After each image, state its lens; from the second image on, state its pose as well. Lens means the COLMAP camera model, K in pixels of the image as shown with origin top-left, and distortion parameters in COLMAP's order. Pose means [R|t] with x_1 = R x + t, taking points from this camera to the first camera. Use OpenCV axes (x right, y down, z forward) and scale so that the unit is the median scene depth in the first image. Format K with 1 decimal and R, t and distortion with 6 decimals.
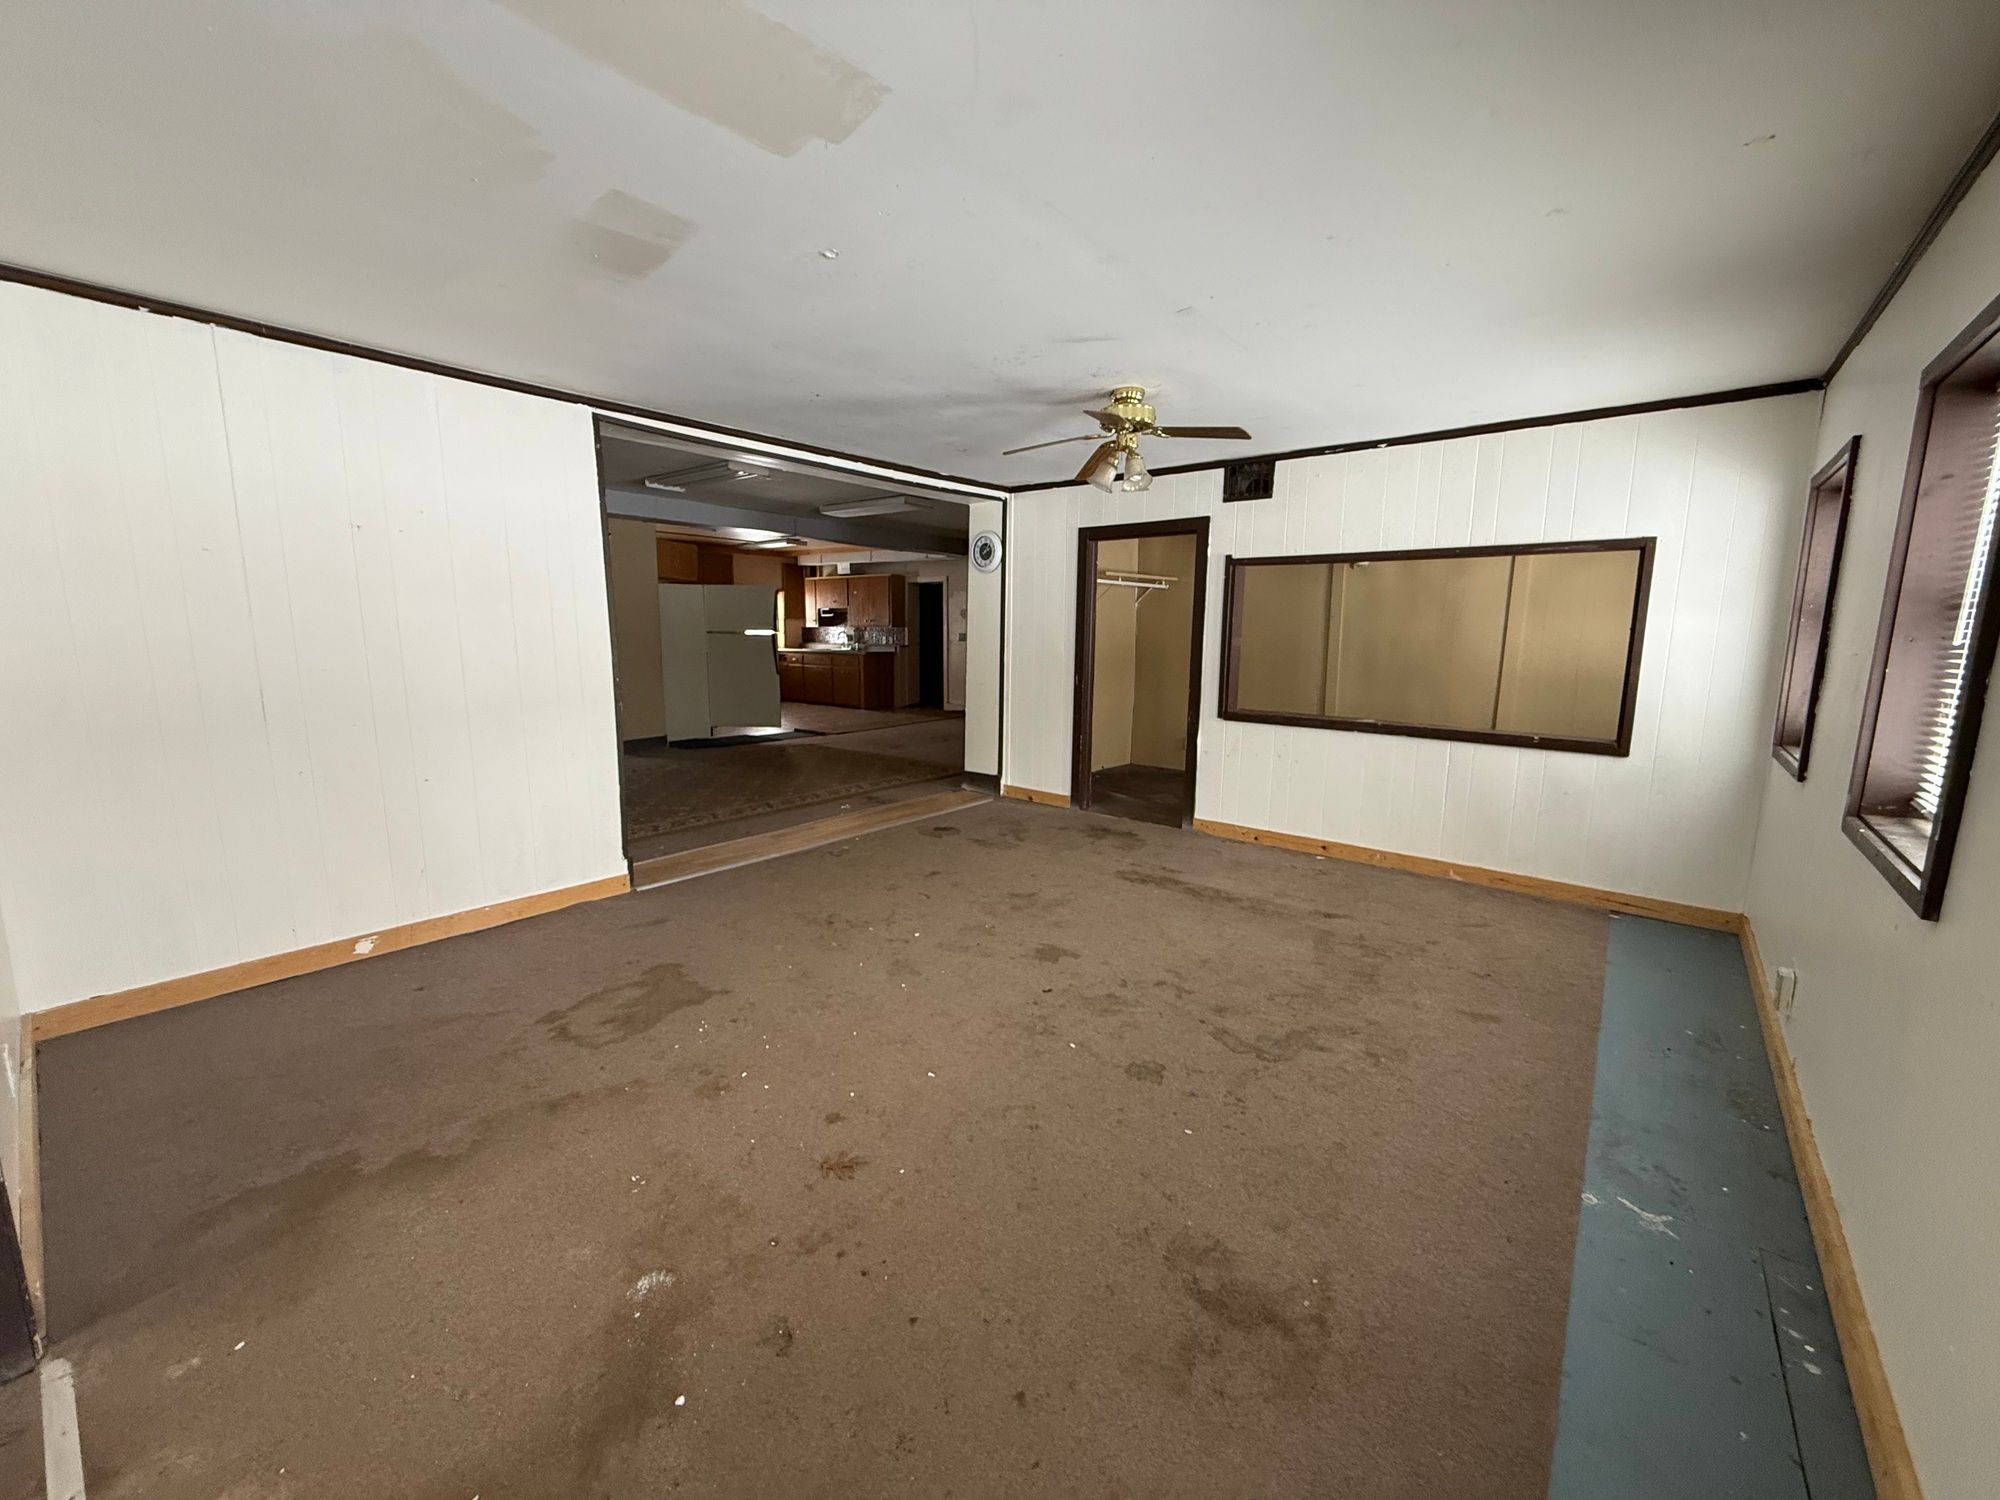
lens RADIAL K [[791.5, 0, 993.6], [0, 791.5, 748.0], [0, 0, 1]] dist [0.001188, -0.000795]
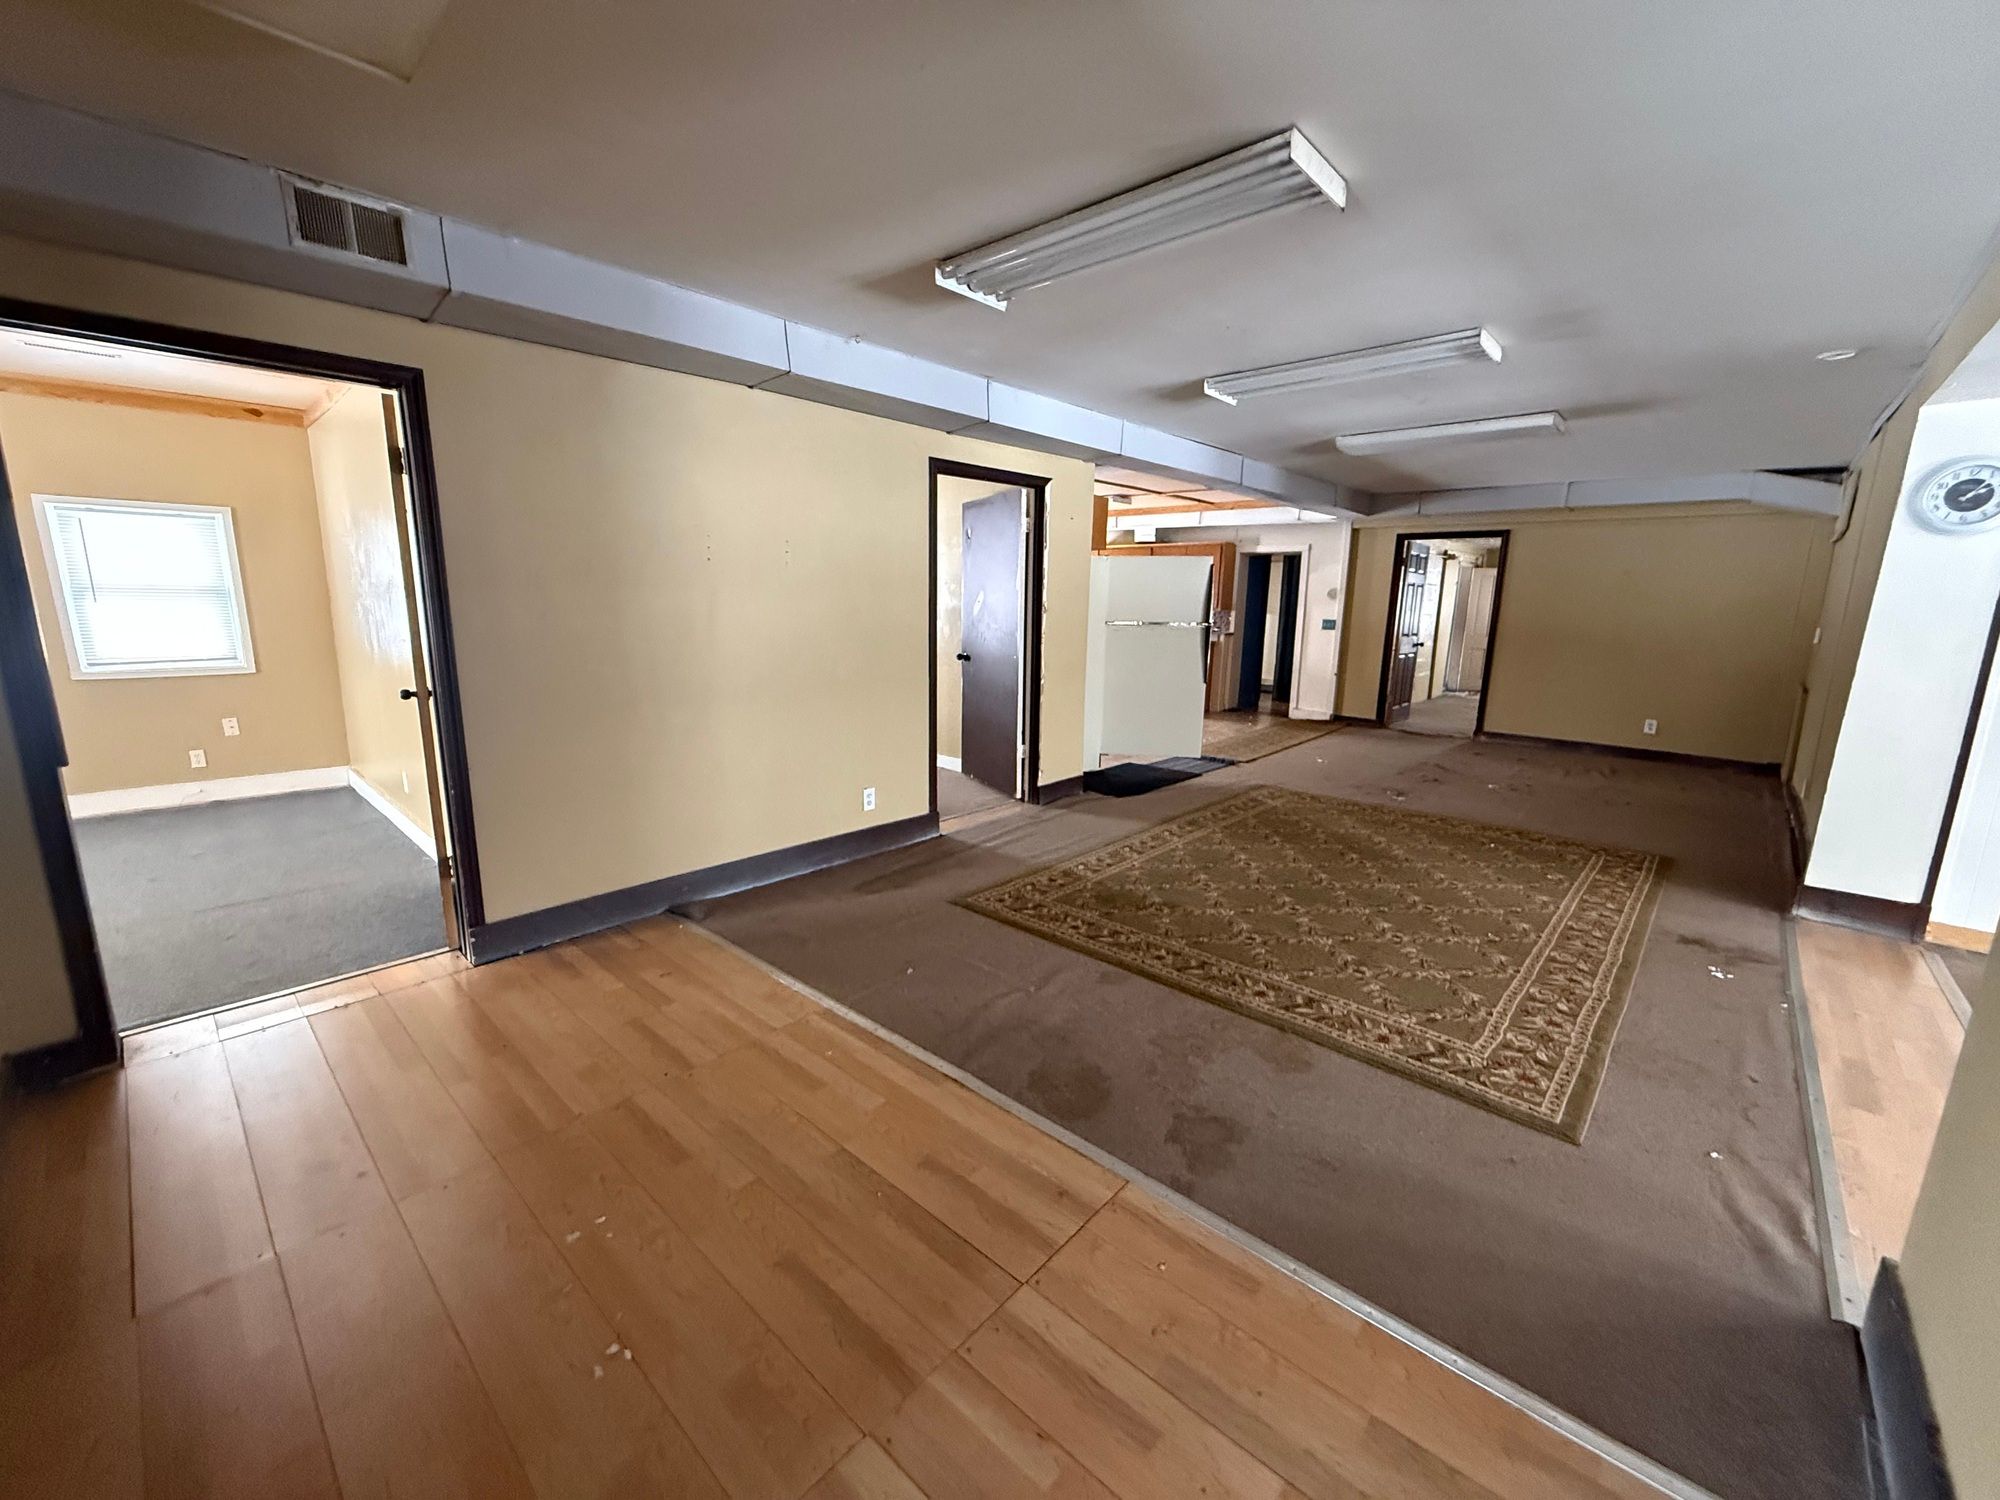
lens RADIAL K [[791.5, 0, 995.6], [0, 791.5, 753.0], [0, 0, 1]] dist [0.001188, -0.000795]
pose [[0.997915, 0.016485, -0.062406, -0.291950], [-0.013787, 0.998962, 0.043418, -0.041436], [0.063057, -0.042468, 0.997106, 0.195545]]
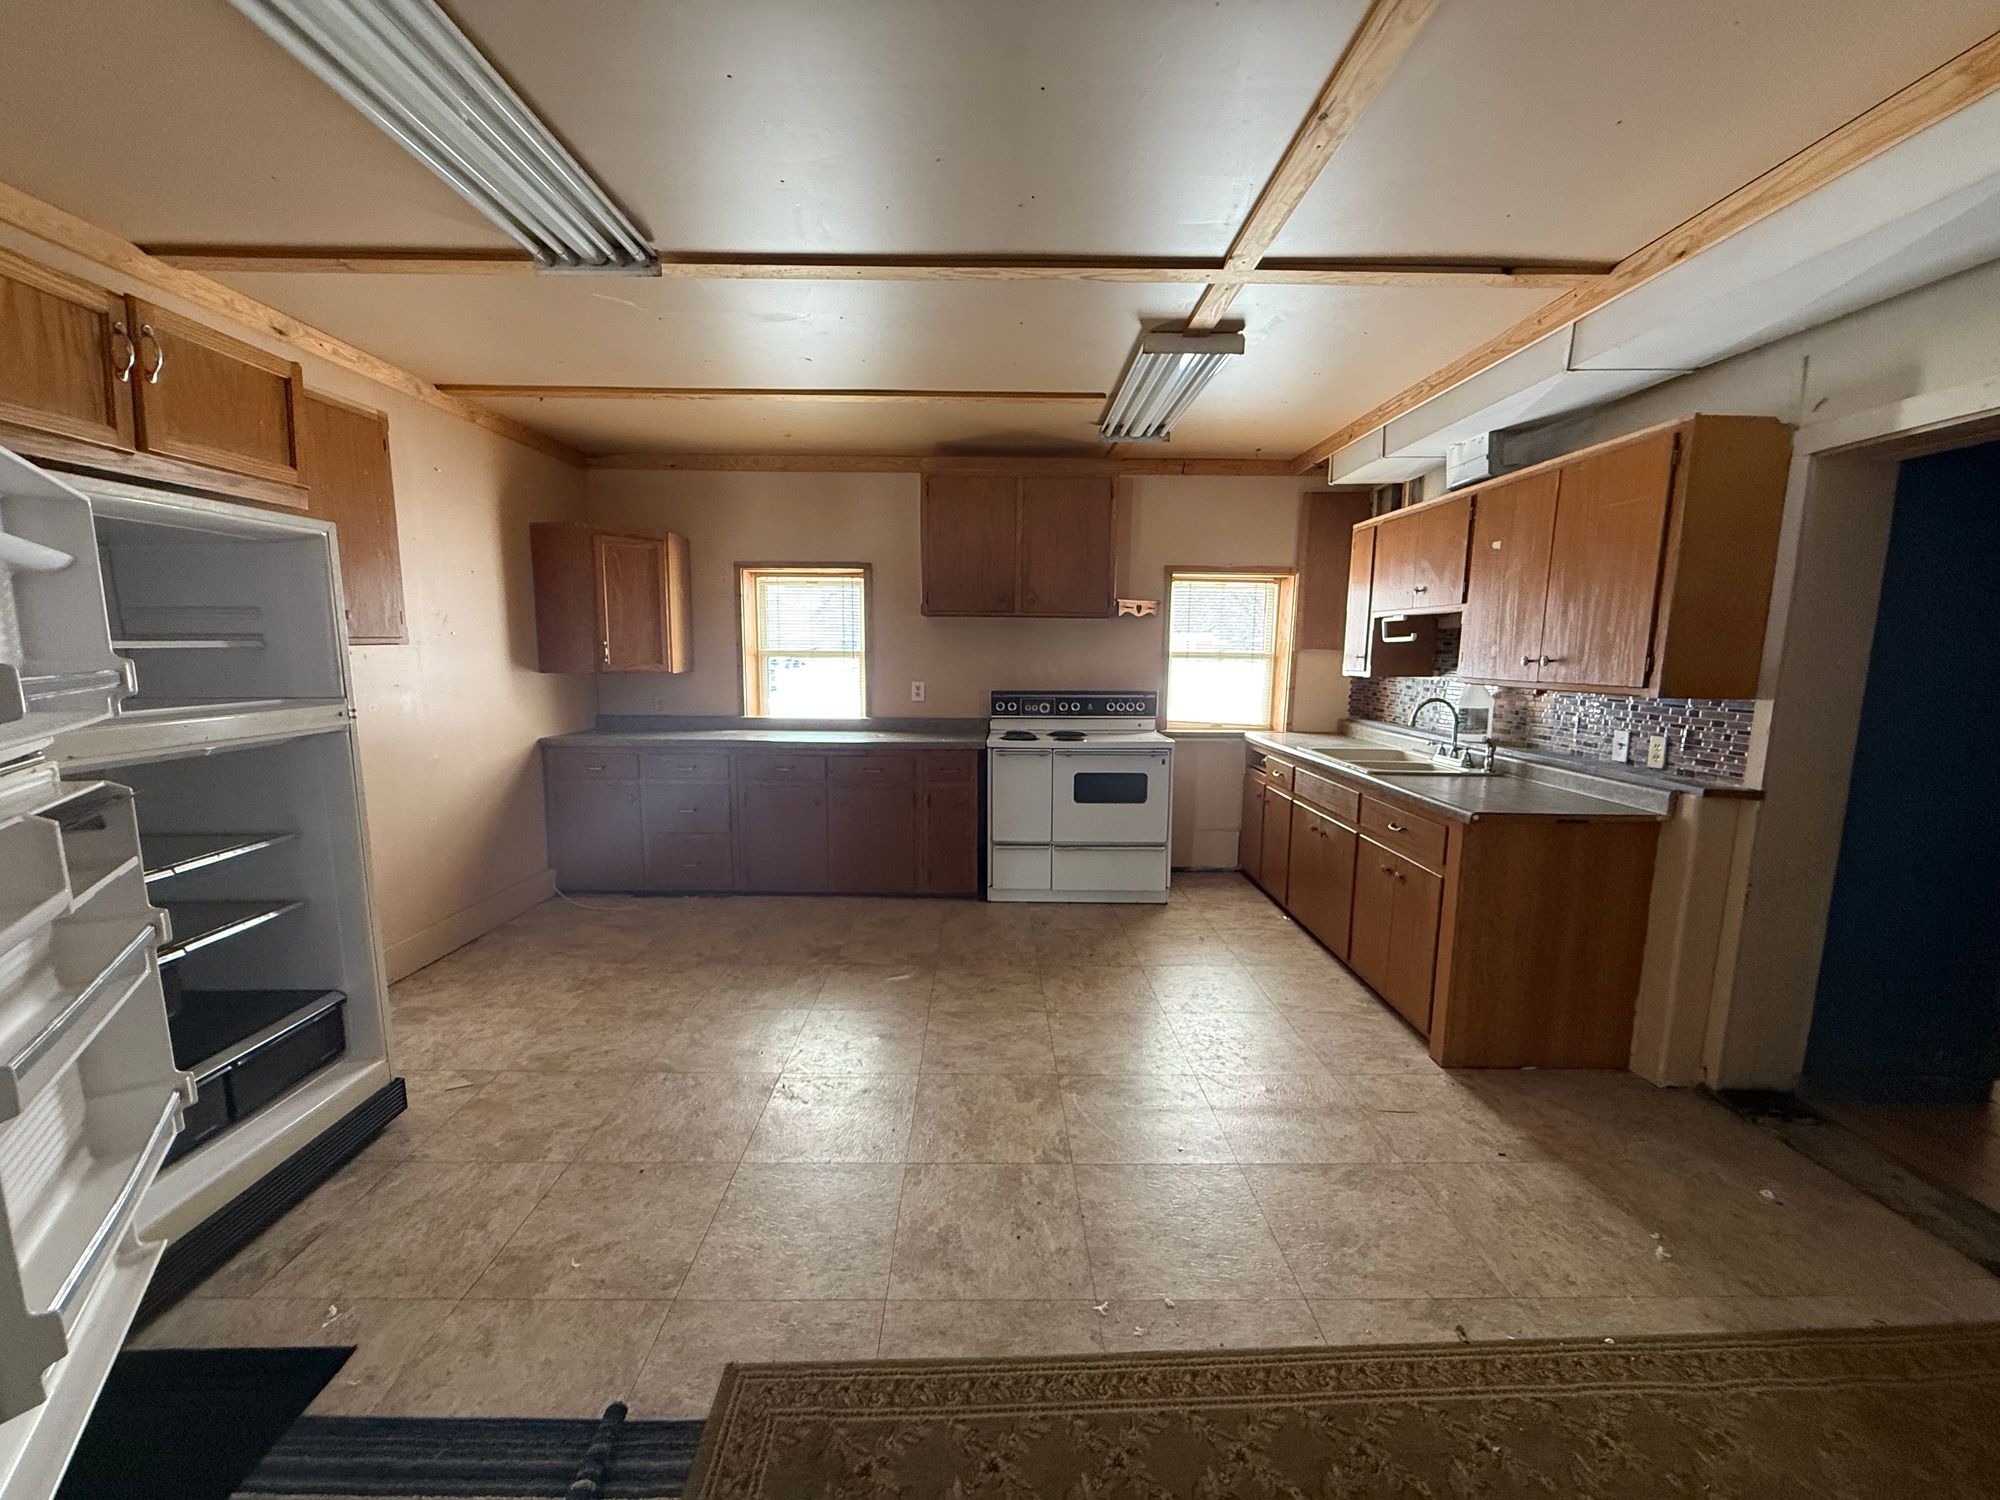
lens RADIAL K [[791.5, 0, 991.9], [0, 791.5, 755.2], [0, 0, 1]] dist [0.001188, -0.000795]
pose [[0.638276, 0.100185, -0.763261, -0.081821], [-0.117336, 0.992571, 0.032162, -0.122500], [0.760813, 0.069029, 0.645290, 0.734522]]
